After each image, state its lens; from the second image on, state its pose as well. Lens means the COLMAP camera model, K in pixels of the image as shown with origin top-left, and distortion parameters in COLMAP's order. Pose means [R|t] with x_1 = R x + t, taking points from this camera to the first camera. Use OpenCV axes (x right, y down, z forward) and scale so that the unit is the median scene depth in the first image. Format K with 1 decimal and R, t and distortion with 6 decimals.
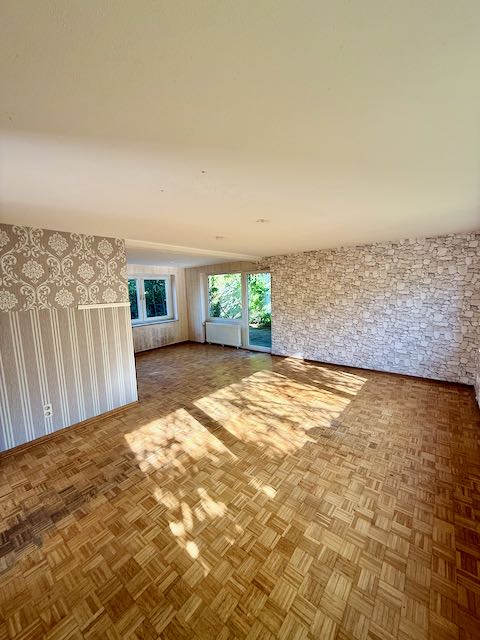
lens RADIAL K [[255.2, 0, 238.9], [0, 255.2, 320.9], [0, 0, 1]] dist [-0.004470, 0.001300]
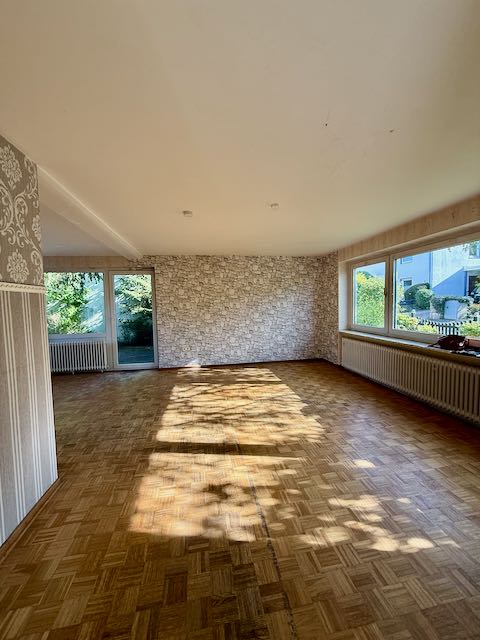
lens RADIAL K [[255.2, 0, 240.2], [0, 255.2, 320.6], [0, 0, 1]] dist [-0.004470, 0.001300]
pose [[0.662790, -0.032251, 0.748111, -0.529289], [0.095715, 0.994525, -0.041926, 0.052060], [-0.742663, 0.099394, 0.662248, 0.352182]]
